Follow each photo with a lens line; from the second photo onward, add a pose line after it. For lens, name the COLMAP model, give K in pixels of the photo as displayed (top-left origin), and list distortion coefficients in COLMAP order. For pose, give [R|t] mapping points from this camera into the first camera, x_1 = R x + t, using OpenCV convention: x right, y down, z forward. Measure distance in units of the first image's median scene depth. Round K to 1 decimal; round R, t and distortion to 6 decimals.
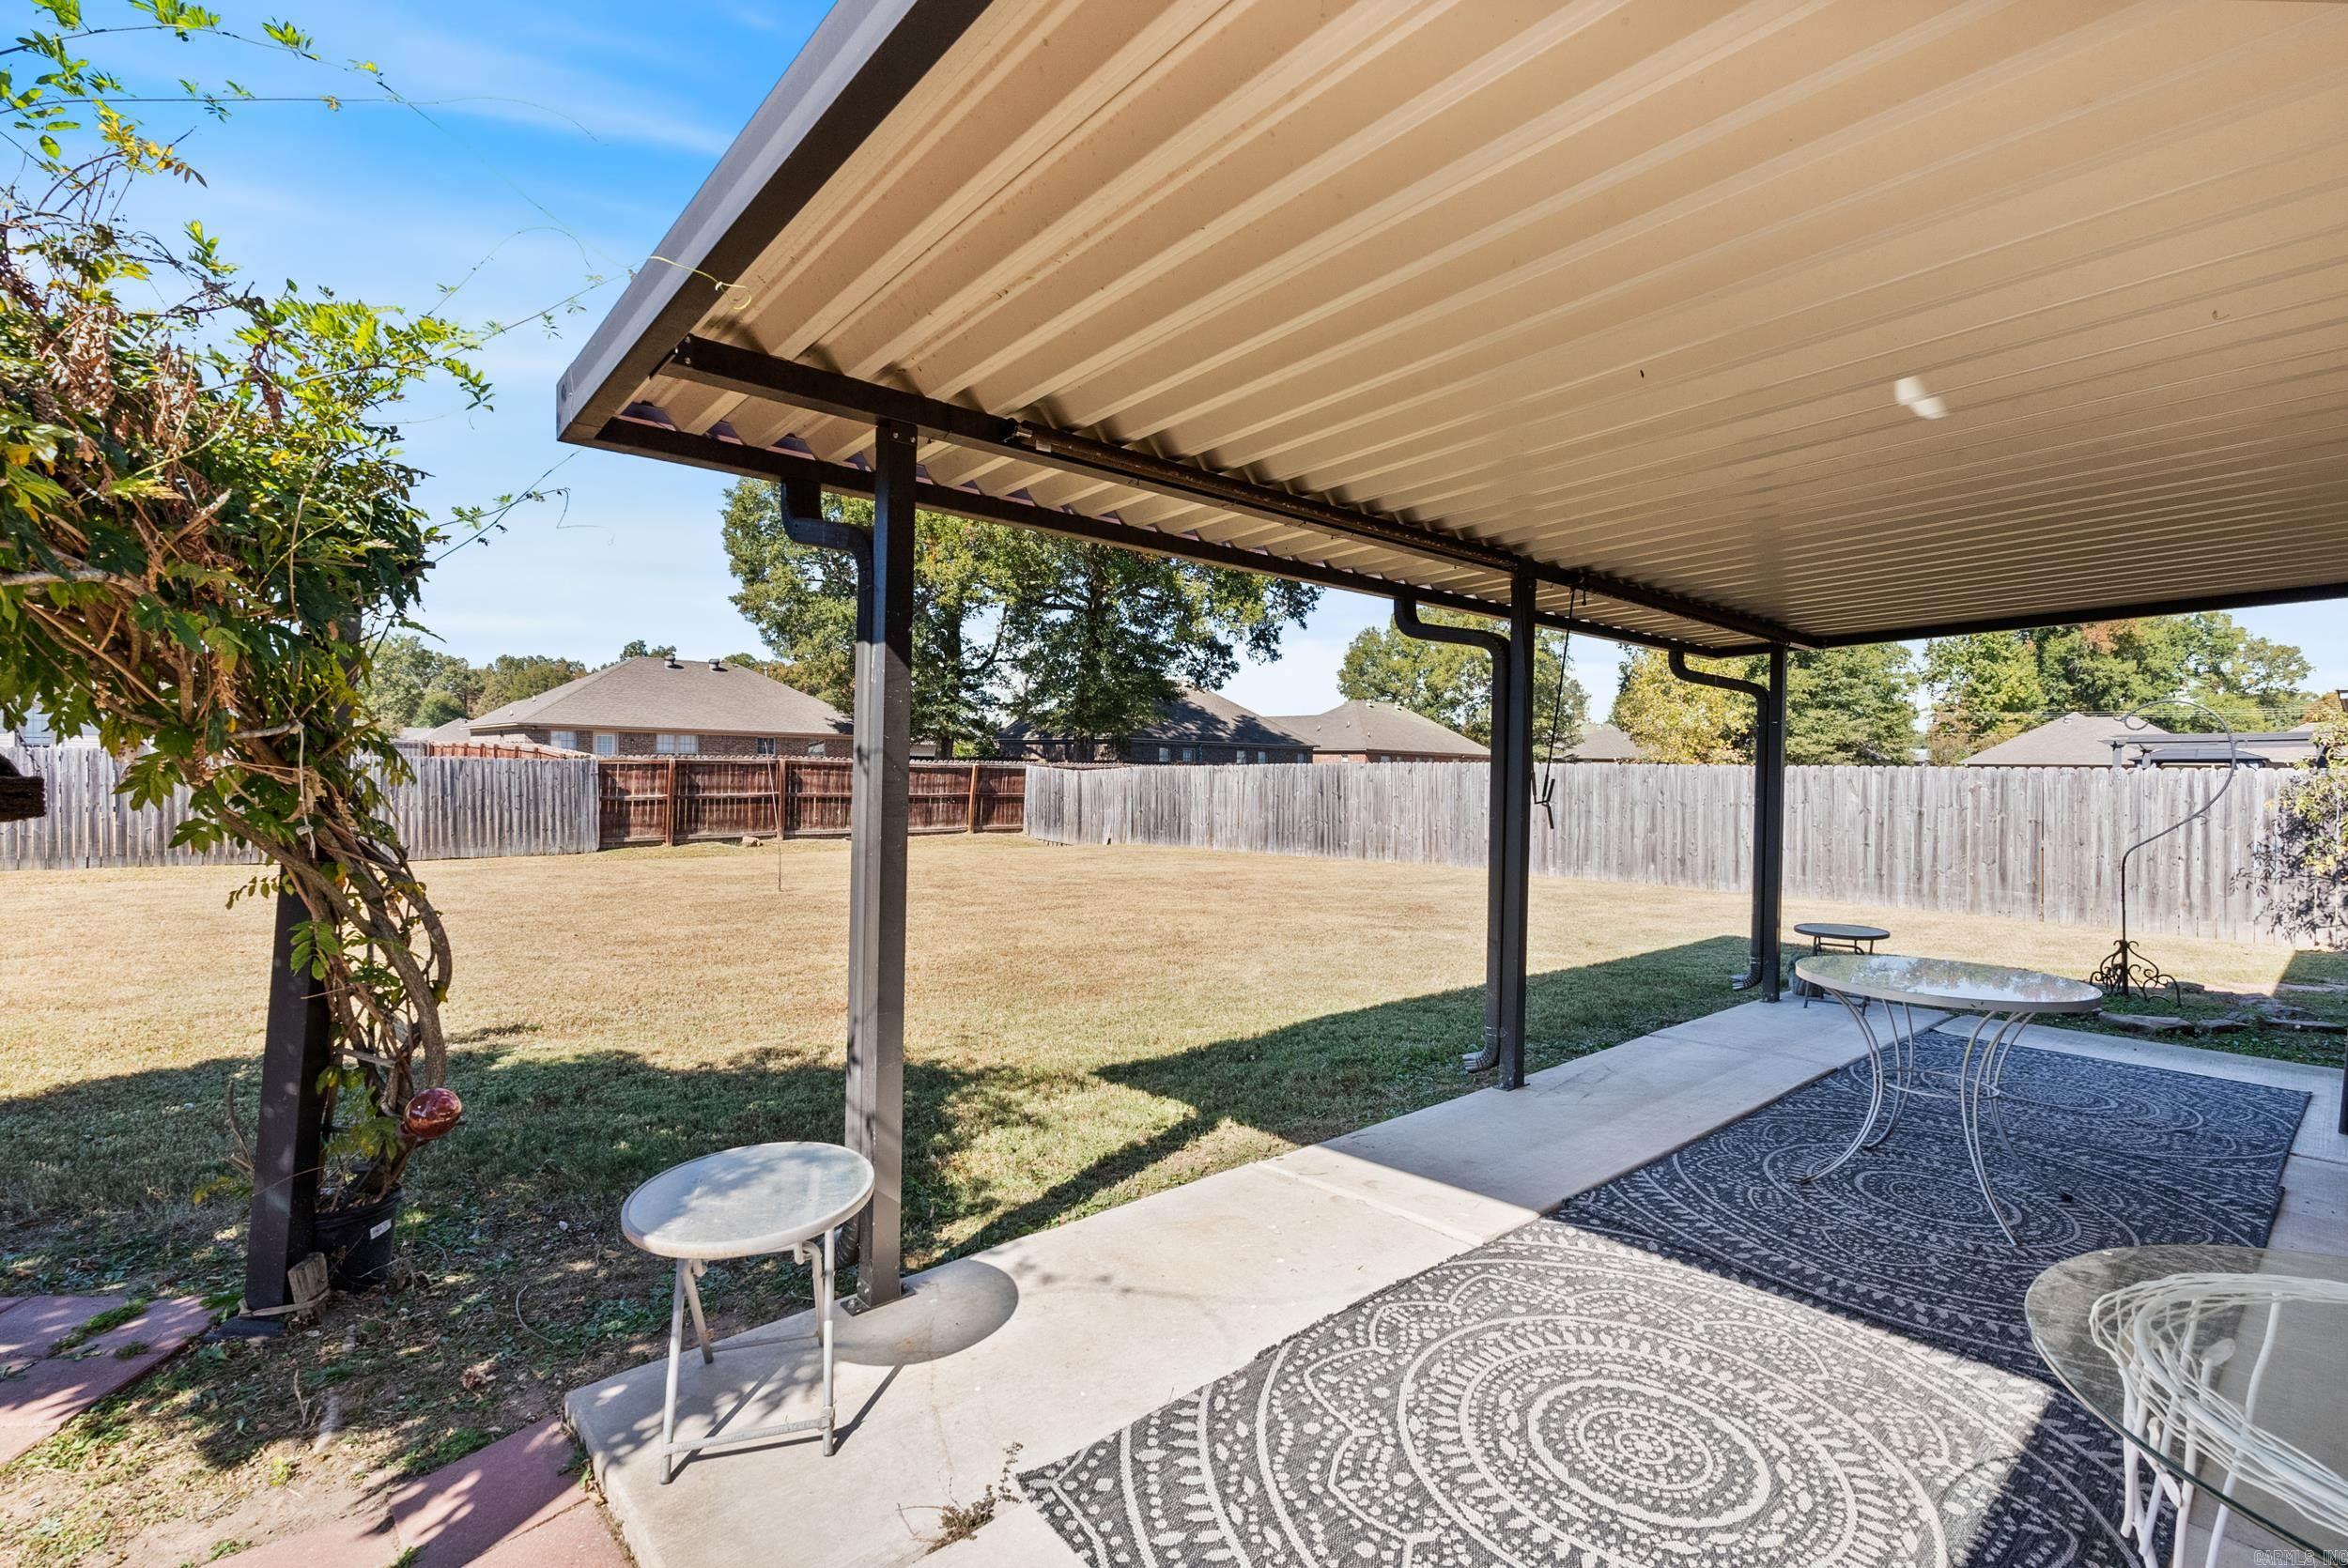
lens RADIAL K [[1036.3, 0, 1178.5], [0, 1036.3, 777.2], [0, 0, 1]] dist [-0.006193, 0.000787]
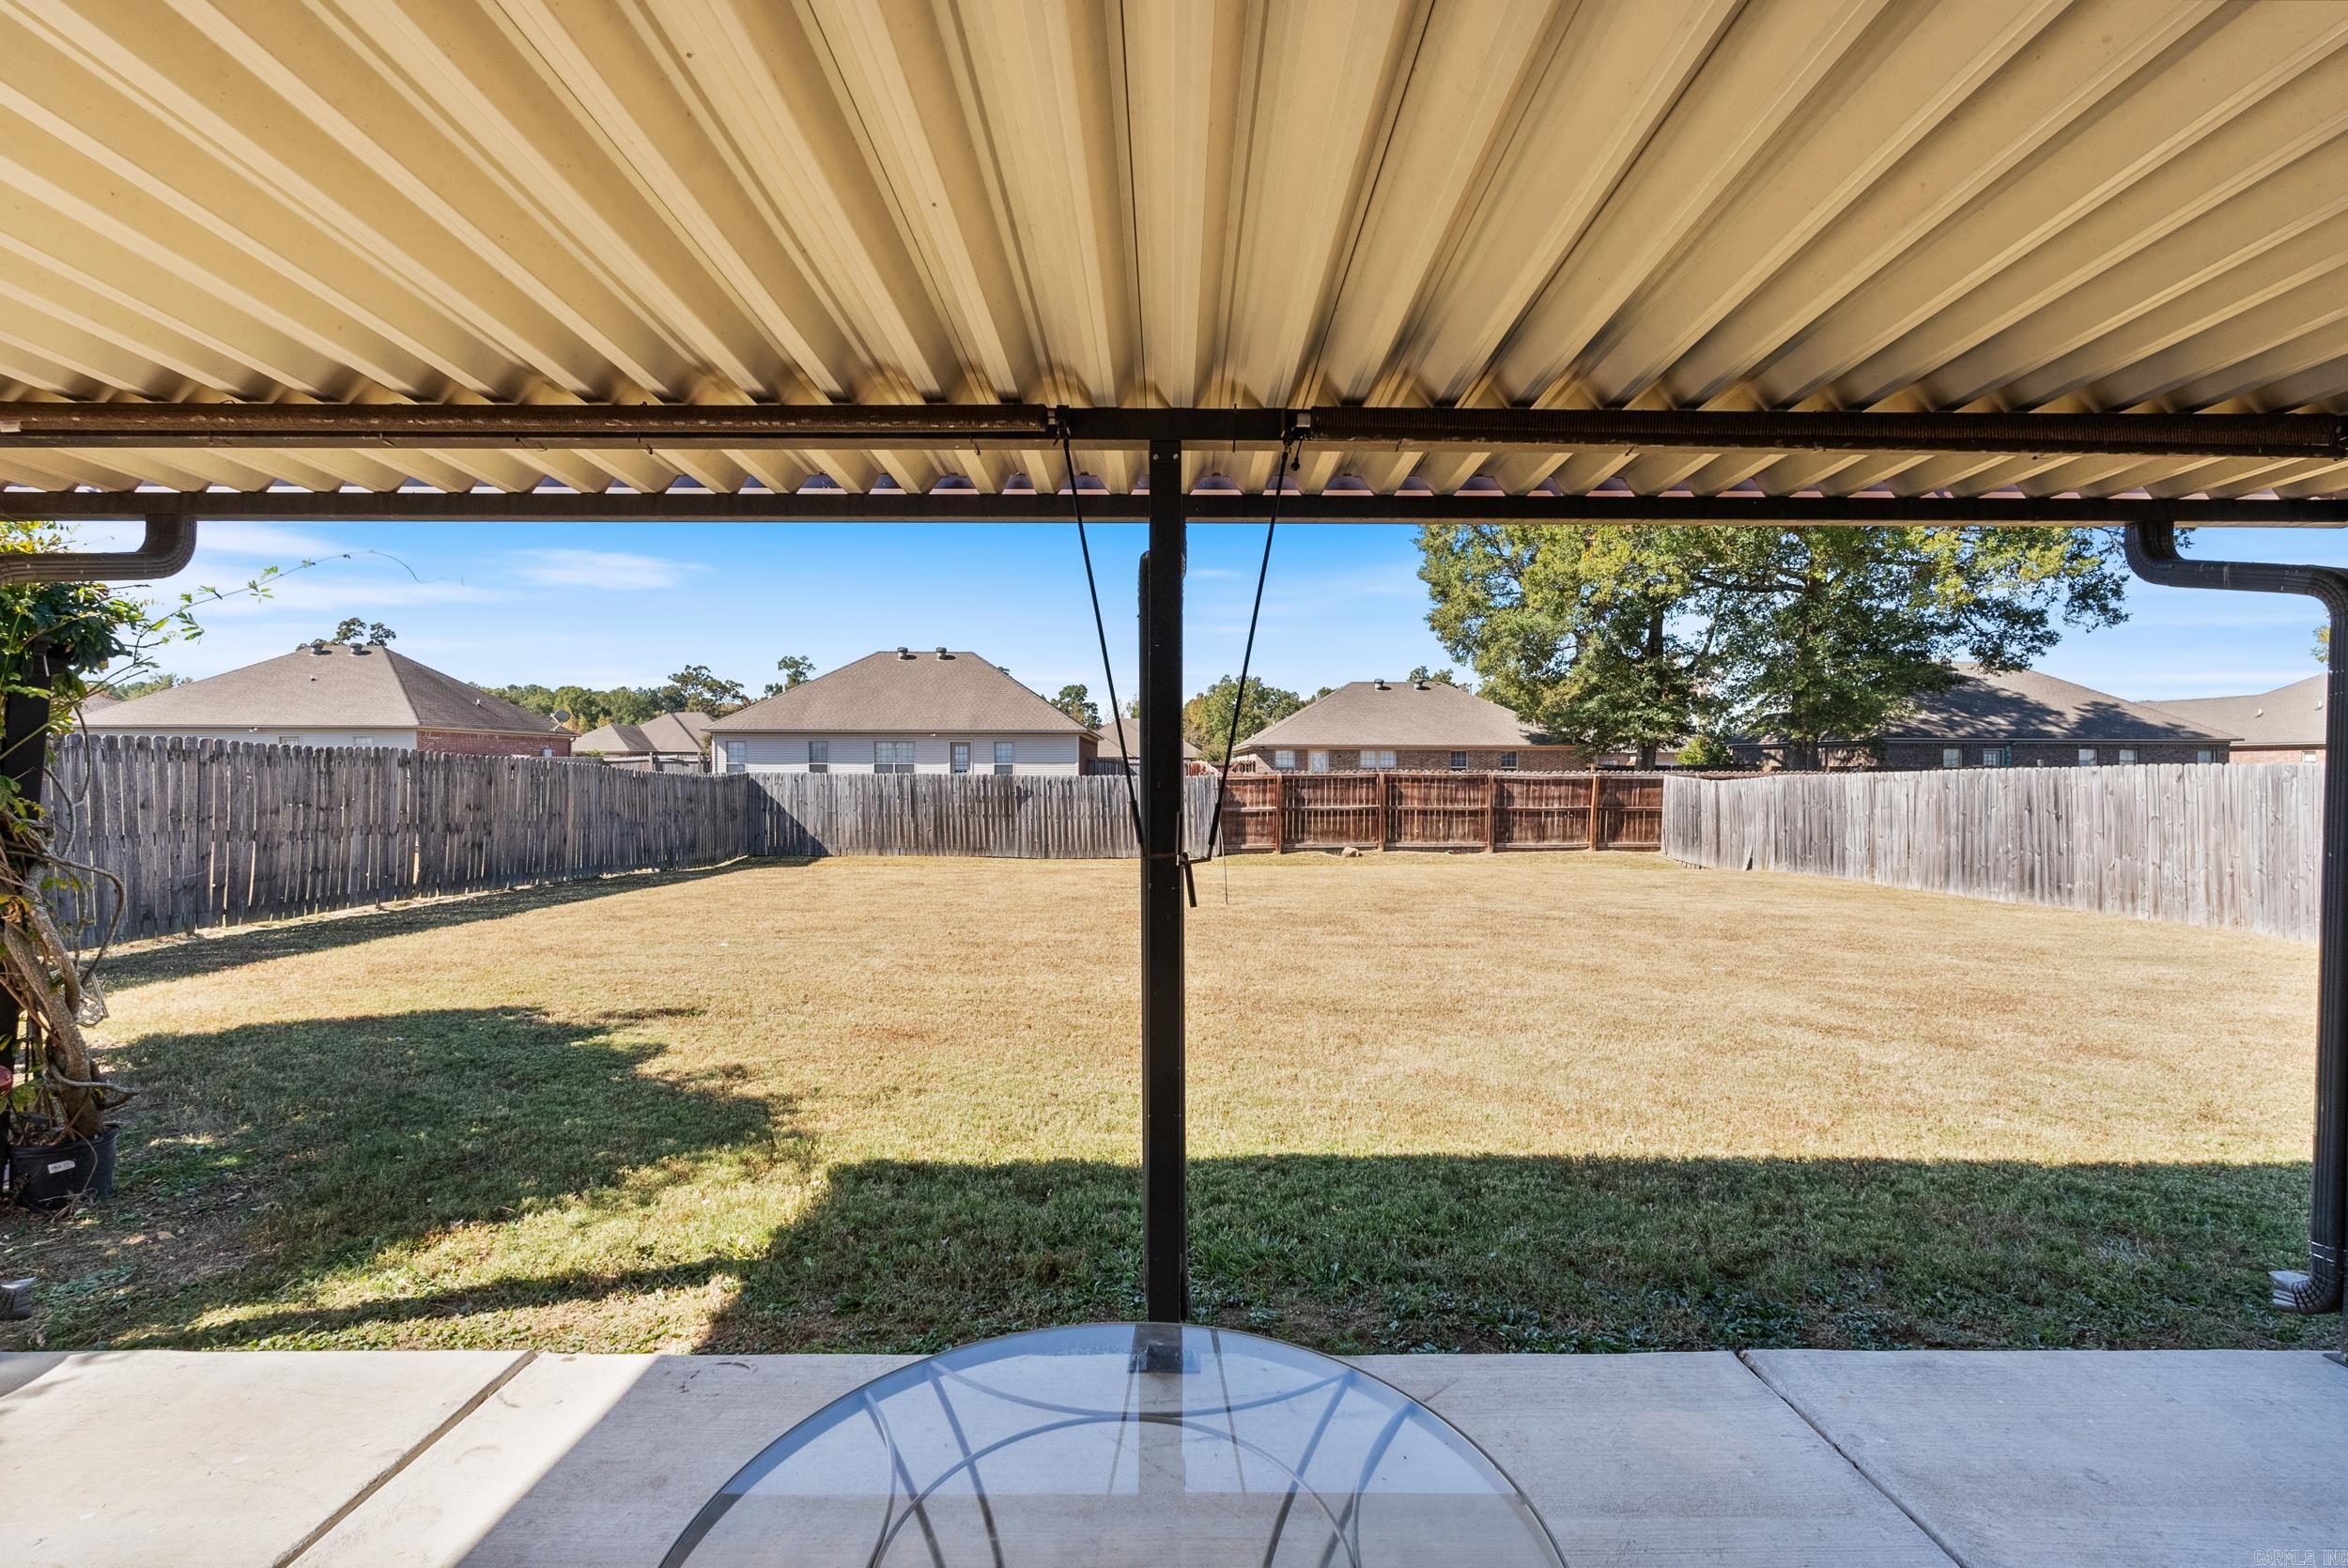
lens RADIAL K [[1016.1, 0, 1179.7], [0, 1016.1, 777.9], [0, 0, 1]] dist [-0.004348, -0.000096]
pose [[0.766980, -0.012657, -0.641547, 0.095956], [0.006338, 0.999906, -0.012149, -0.001311], [0.641640, 0.005252, 0.766988, 0.082914]]
